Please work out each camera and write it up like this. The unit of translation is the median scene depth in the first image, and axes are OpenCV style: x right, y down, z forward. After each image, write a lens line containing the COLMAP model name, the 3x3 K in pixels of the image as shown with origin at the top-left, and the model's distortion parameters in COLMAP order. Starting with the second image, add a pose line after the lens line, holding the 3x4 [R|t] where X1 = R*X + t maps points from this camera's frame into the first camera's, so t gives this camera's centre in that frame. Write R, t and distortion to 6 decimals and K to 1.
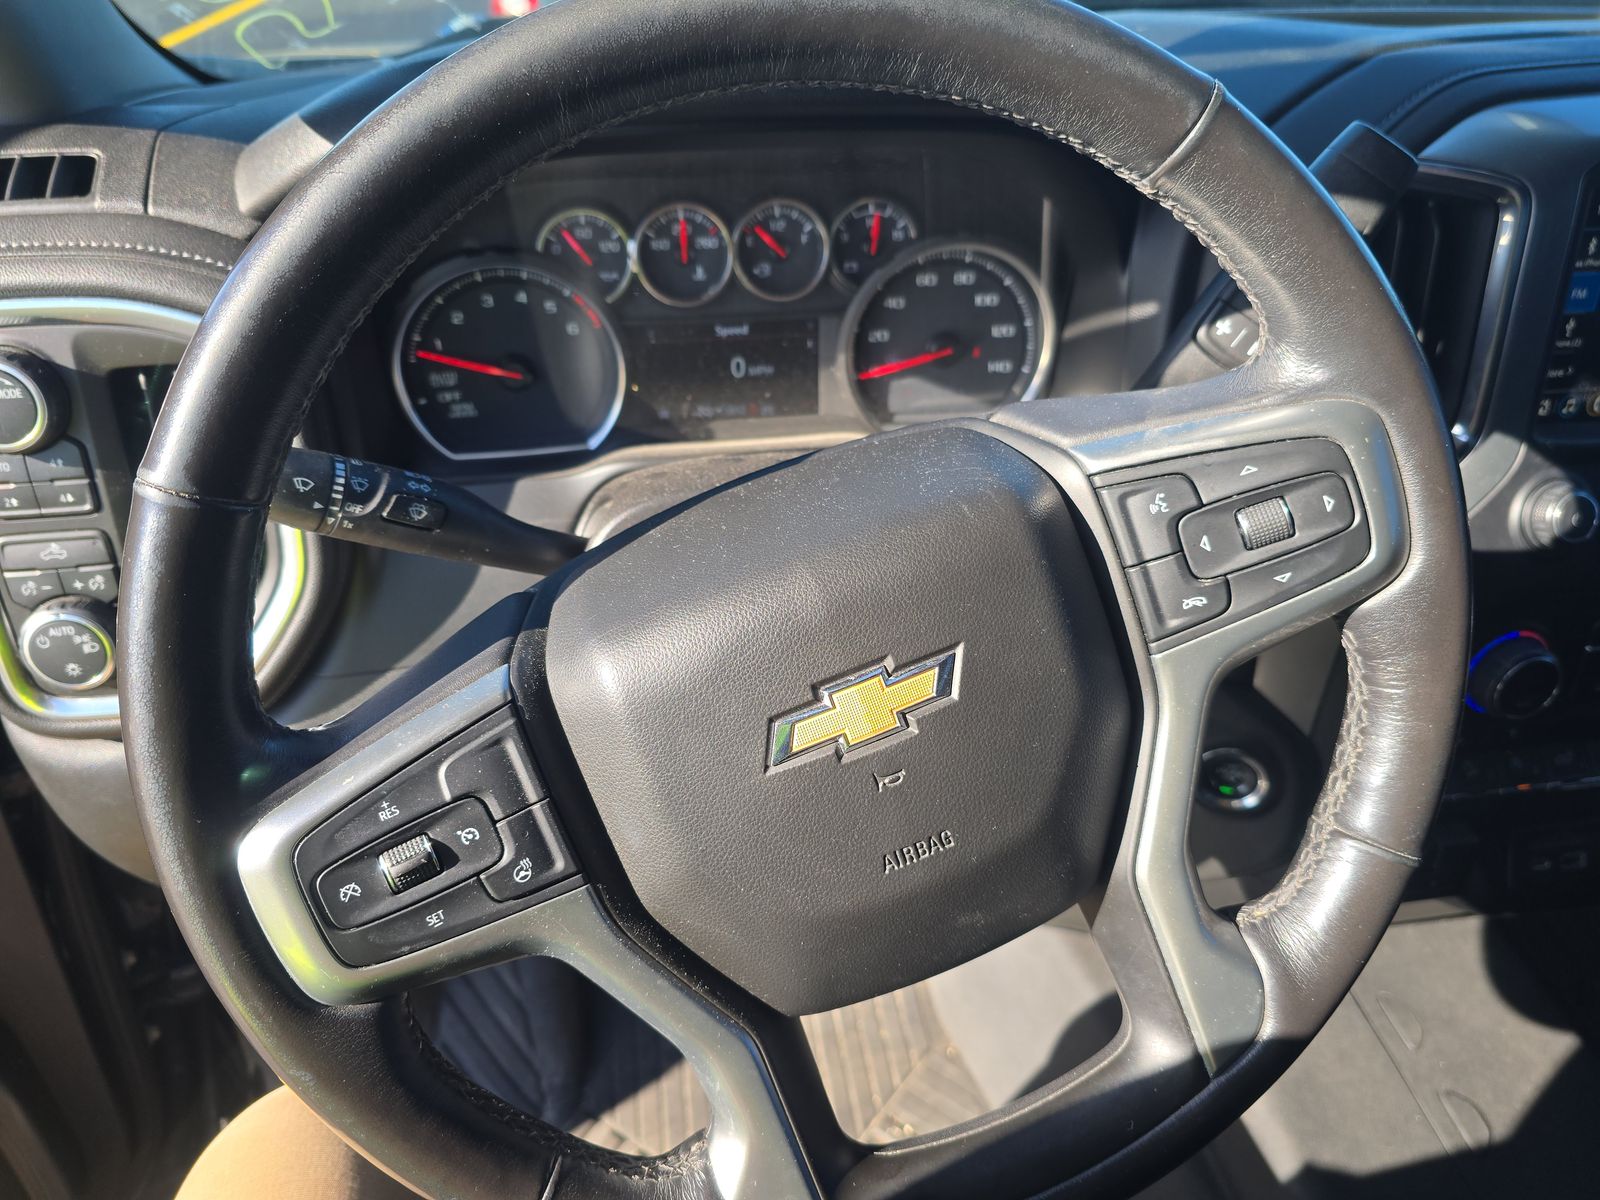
lens RADIAL K [[1072.8, 0, 800.0], [0, 1072.8, 600.0], [0, 0, 1]] dist [0.000364, -0.002006]
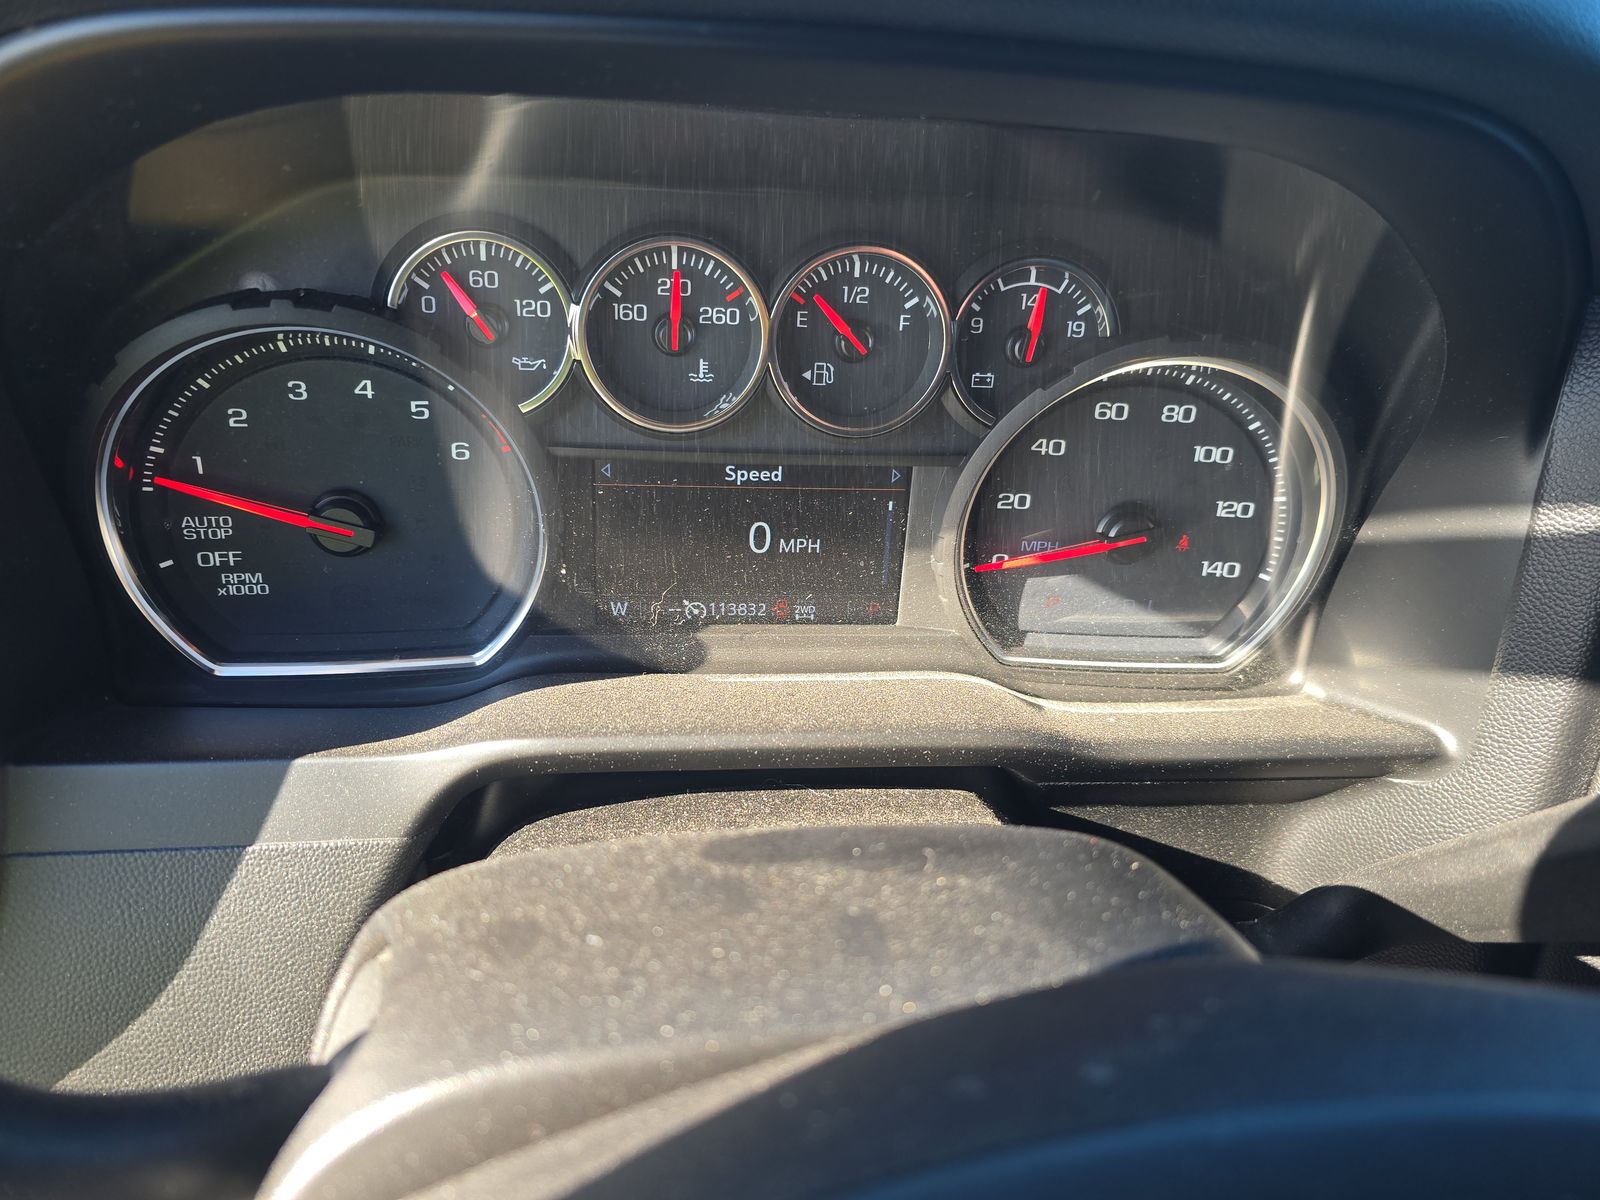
lens RADIAL K [[1072.8, 0, 800.0], [0, 1072.8, 600.0], [0, 0, 1]] dist [0.000364, -0.002006]
pose [[0.996242, 0.084216, -0.020249, -0.024145], [-0.085297, 0.994528, -0.060320, -0.161976], [0.015058, 0.061820, 0.997974, 0.471946]]
